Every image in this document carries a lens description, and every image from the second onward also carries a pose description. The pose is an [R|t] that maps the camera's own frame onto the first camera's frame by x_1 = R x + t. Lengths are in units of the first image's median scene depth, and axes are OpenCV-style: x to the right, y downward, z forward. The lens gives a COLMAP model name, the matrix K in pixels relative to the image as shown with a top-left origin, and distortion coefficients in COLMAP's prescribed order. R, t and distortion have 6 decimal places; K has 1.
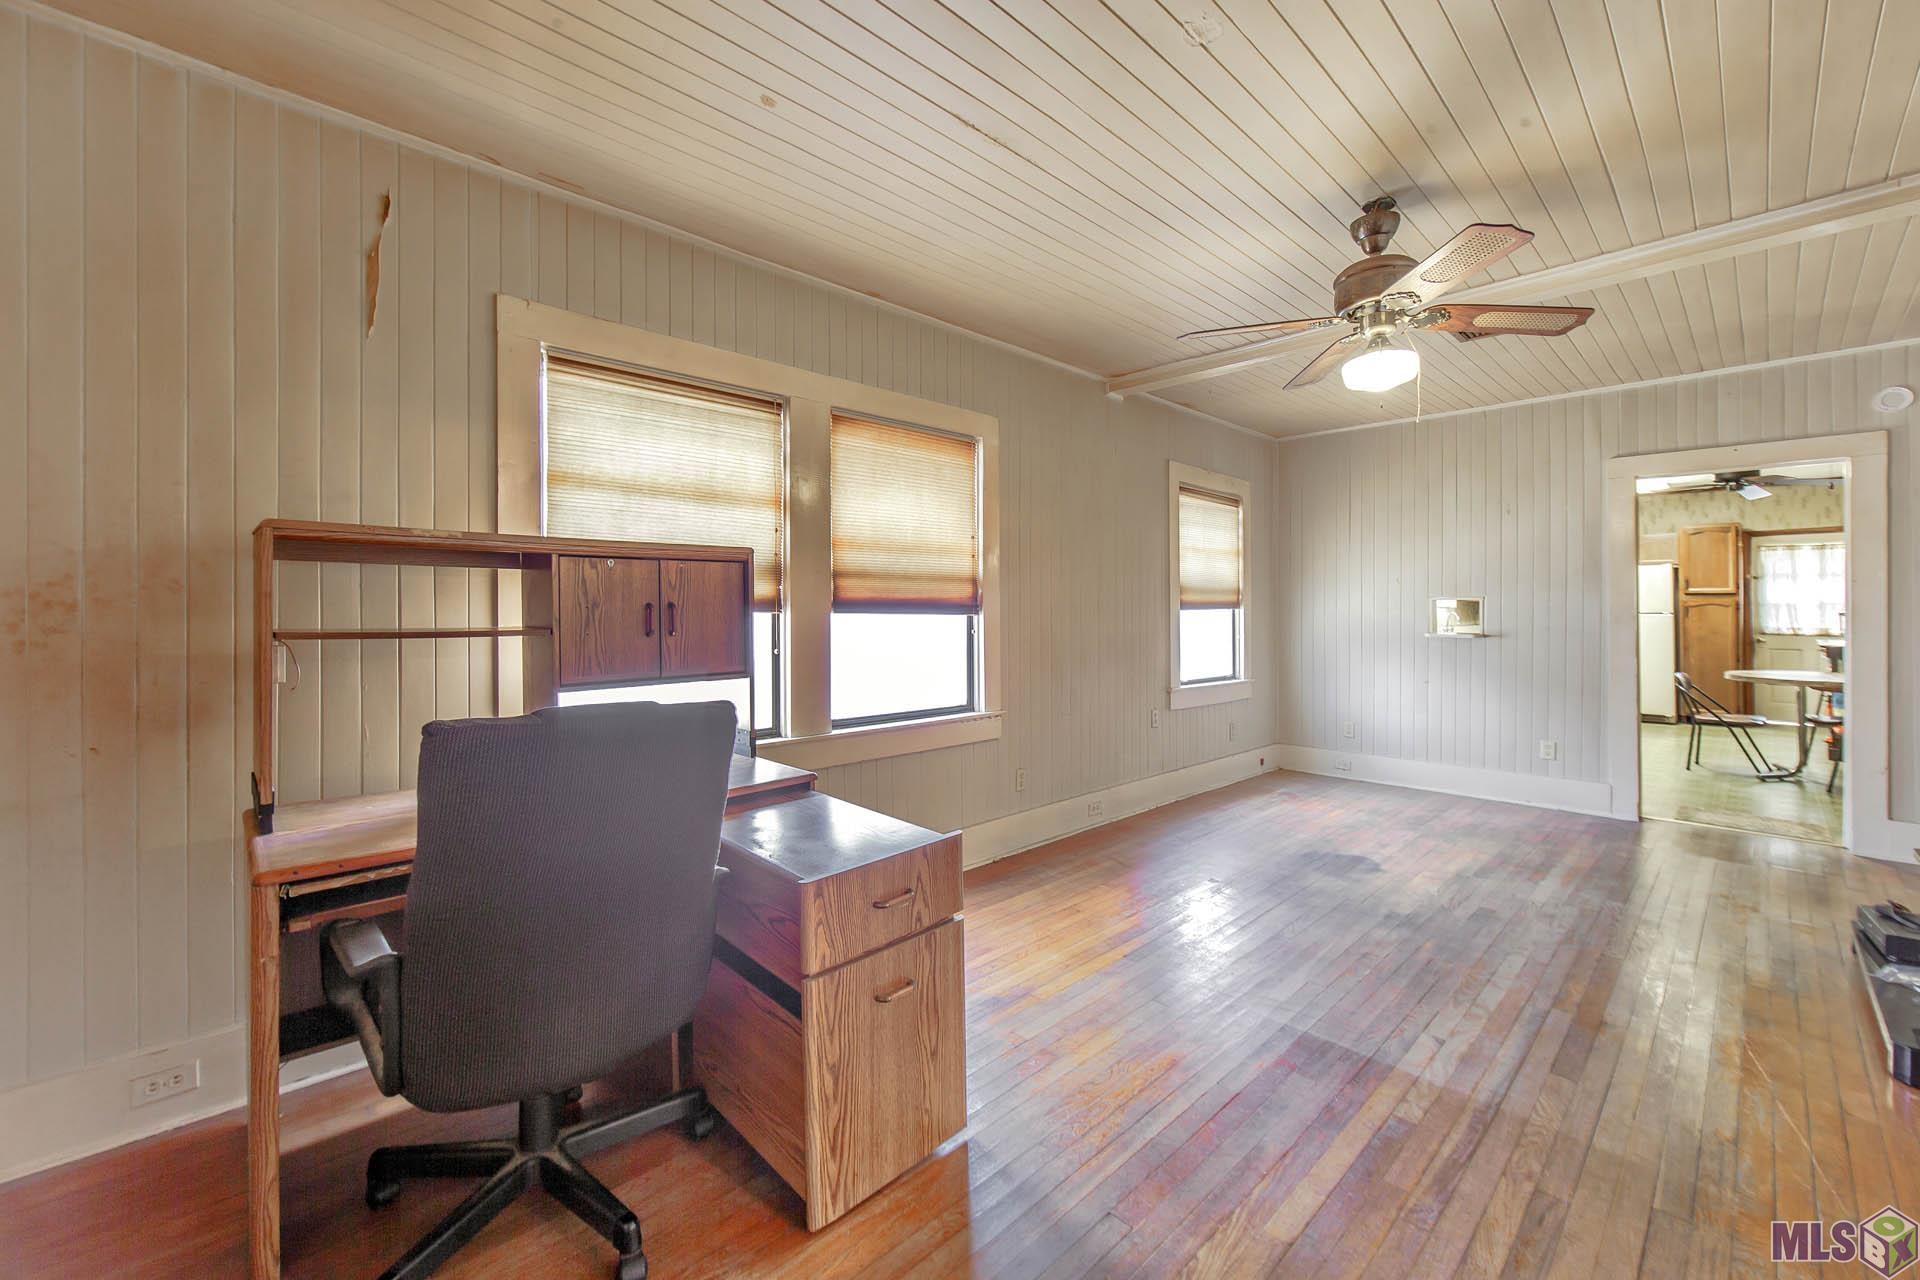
lens RADIAL K [[751.7, 0, 954.8], [0, 751.7, 605.1], [0, 0, 1]] dist [0.000486, 0.000103]
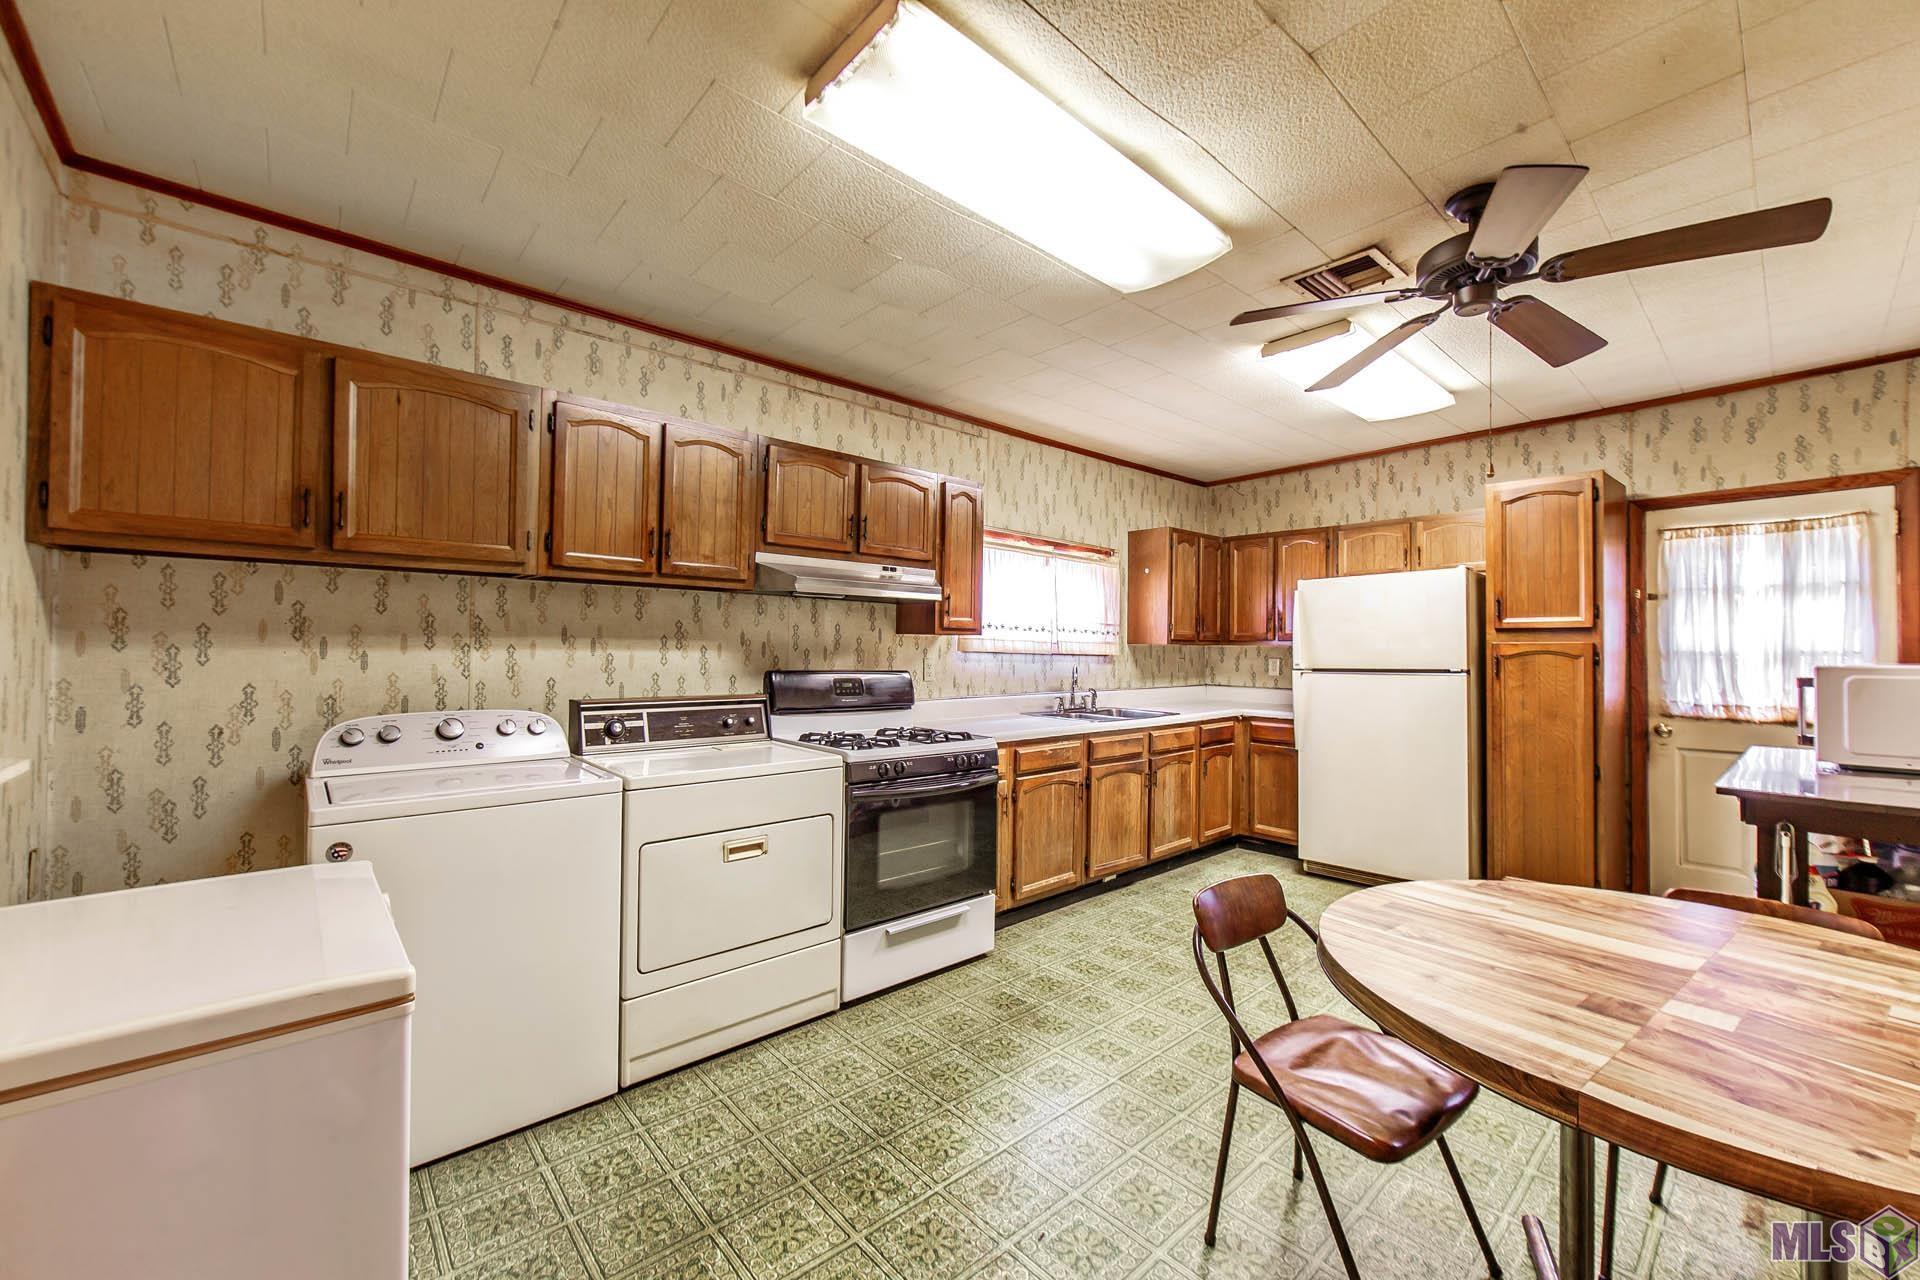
lens RADIAL K [[760.9, 0, 960.0], [0, 760.9, 640.0], [0, 0, 1]] dist [0.000446, 0.000036]
pose [[0.999705, 0.001492, -0.024253, 0.653524], [-0.001751, 0.999942, -0.010634, -0.003131], [0.024236, 0.010674, 0.999649, 0.522061]]
